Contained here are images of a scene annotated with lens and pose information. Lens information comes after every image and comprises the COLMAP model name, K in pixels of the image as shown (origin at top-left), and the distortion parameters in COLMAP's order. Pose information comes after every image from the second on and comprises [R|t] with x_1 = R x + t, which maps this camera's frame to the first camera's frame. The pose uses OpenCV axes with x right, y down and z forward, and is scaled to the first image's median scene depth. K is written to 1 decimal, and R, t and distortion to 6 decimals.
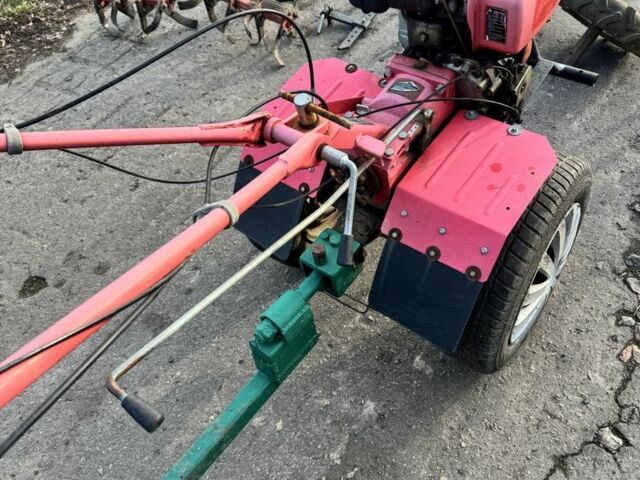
lens RADIAL K [[599.5, 0, 319.7], [0, 599.5, 241.7], [0, 0, 1]] dist [0.130825, -0.243667]
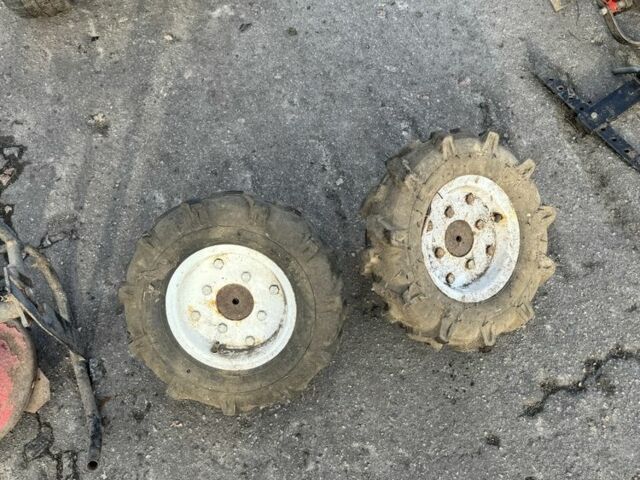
lens RADIAL K [[596.7, 0, 318.0], [0, 596.7, 238.8], [0, 0, 1]] dist [0.159495, -0.329808]
pose [[-0.527306, 0.794136, -0.302154, 0.736319], [-0.580675, -0.077200, 0.810467, -1.089073], [0.620294, 0.602817, 0.501843, 1.046663]]
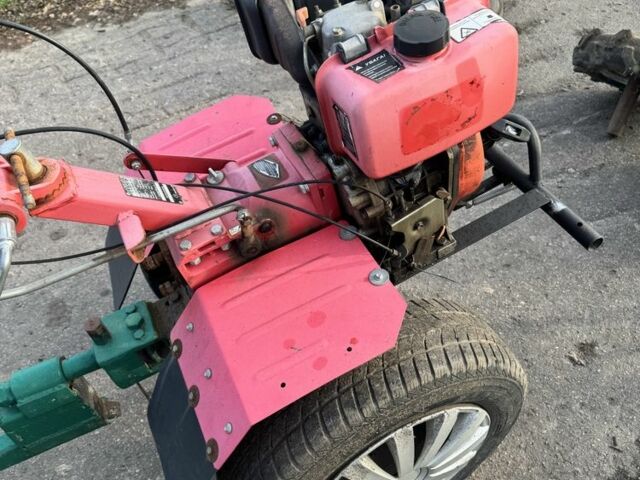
lens RADIAL K [[596.7, 0, 318.0], [0, 596.7, 238.8], [0, 0, 1]] dist [0.159495, -0.329808]
pose [[0.888995, 0.355866, -0.288179, 0.344760], [-0.351888, 0.933615, 0.067372, -0.192320], [0.293023, 0.041513, 0.955204, 0.250774]]
